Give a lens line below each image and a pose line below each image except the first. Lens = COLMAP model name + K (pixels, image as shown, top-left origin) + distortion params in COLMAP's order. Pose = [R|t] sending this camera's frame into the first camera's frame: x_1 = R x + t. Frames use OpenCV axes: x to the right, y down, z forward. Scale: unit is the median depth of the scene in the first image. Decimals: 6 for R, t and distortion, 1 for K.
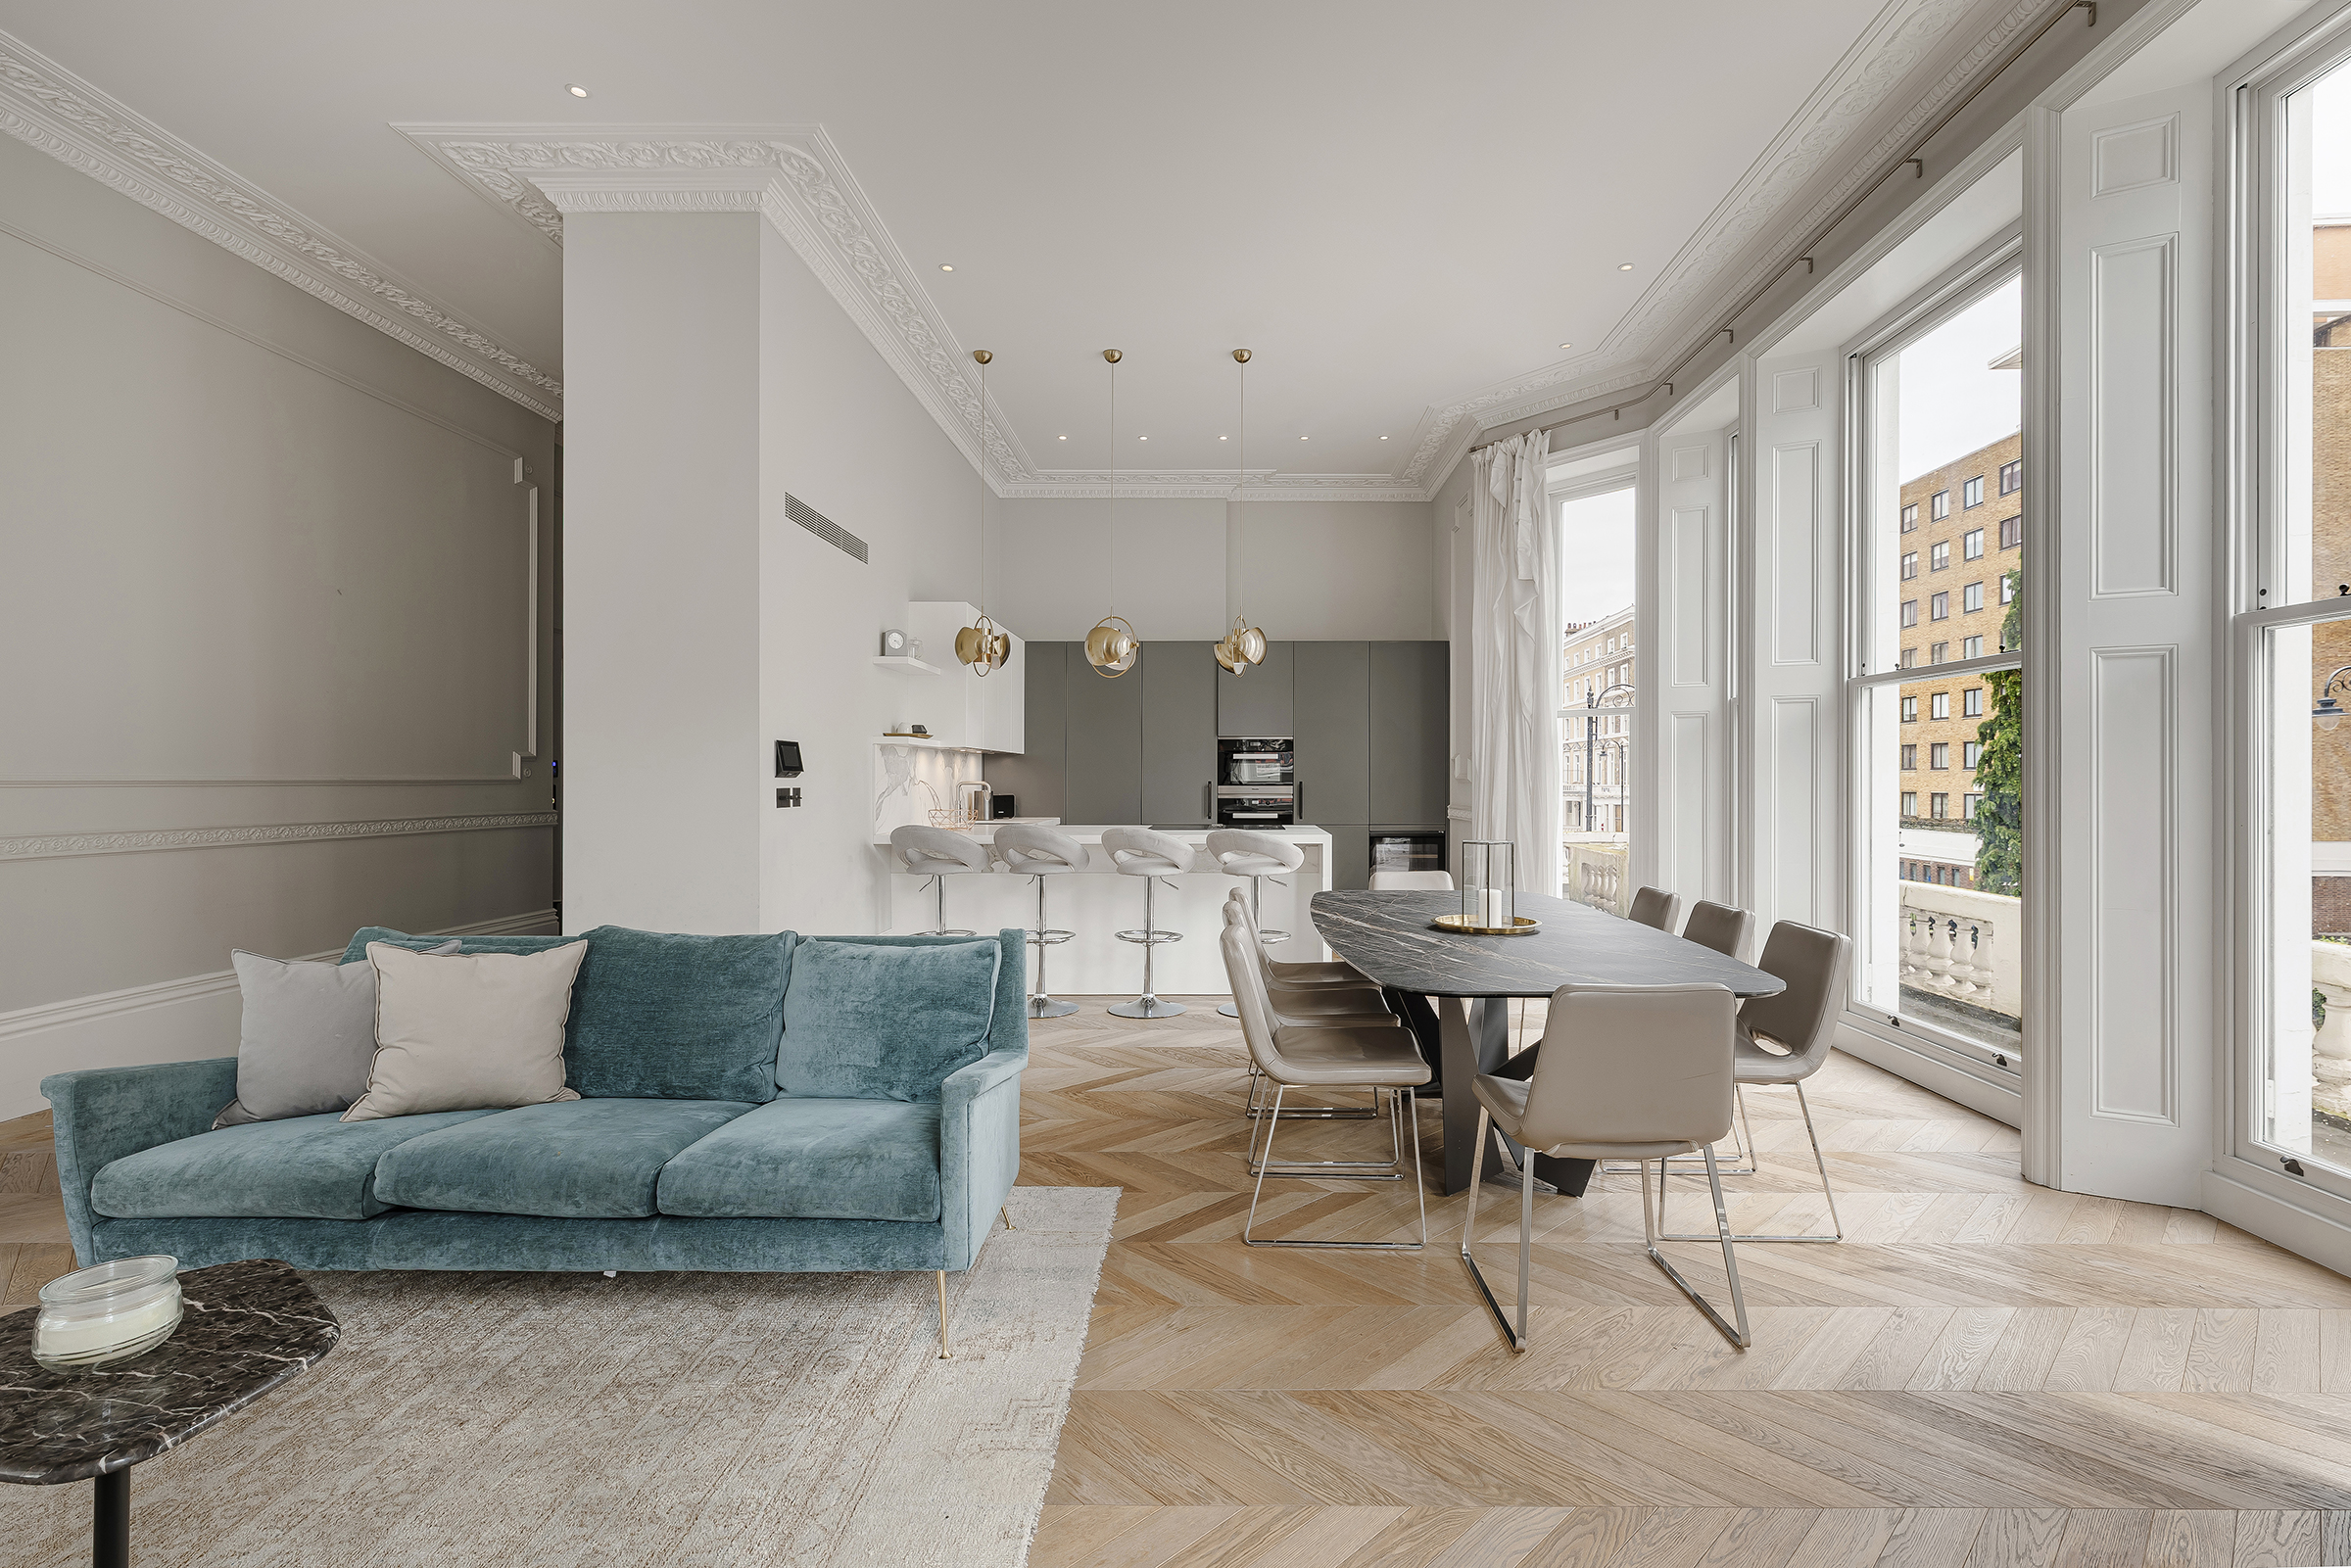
lens RADIAL K [[1073.4, 0, 1229.0], [0, 1073.4, 773.5], [0, 0, 1]] dist [0.009339, -0.000422]
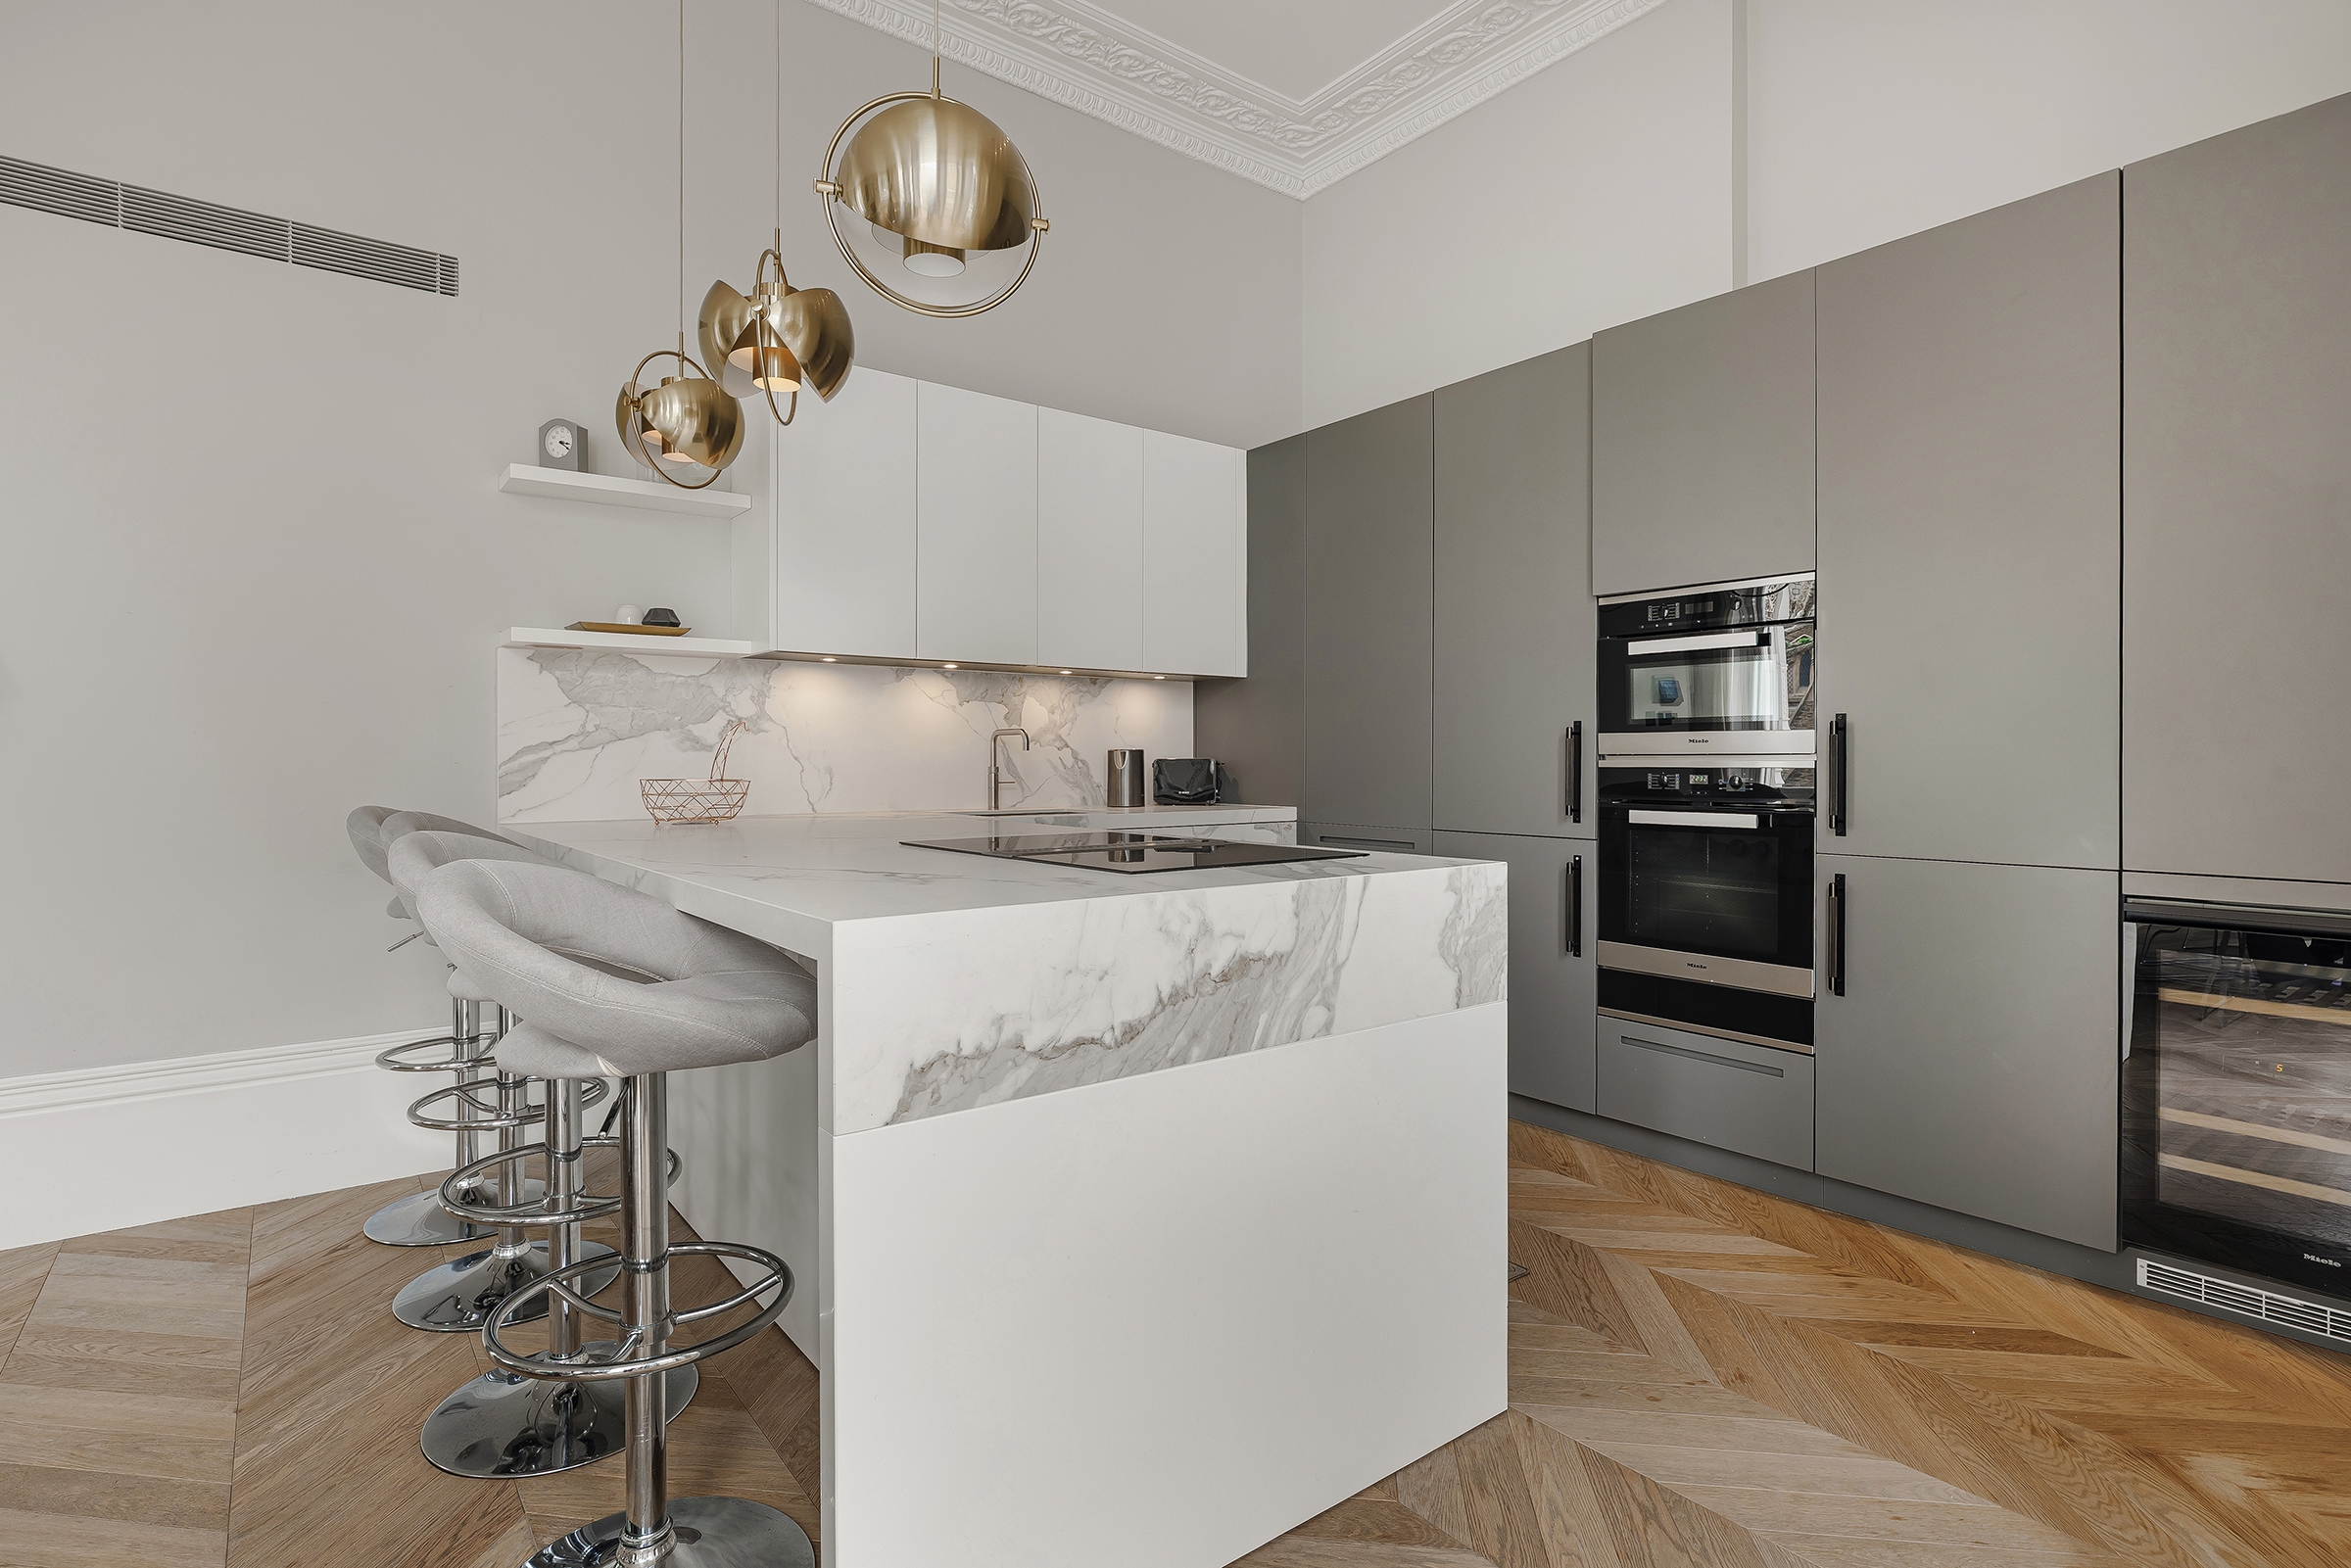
lens RADIAL K [[1200.9, 0, 1175.1], [0, 1200.9, 769.0], [0, 0, 1]] dist [-0.035859, -0.000213]
pose [[0.615082, 0.001628, -0.788461, 0.639961], [0.005491, 0.999965, 0.006348, 0.058793], [0.788444, -0.008234, 0.615051, 1.861376]]
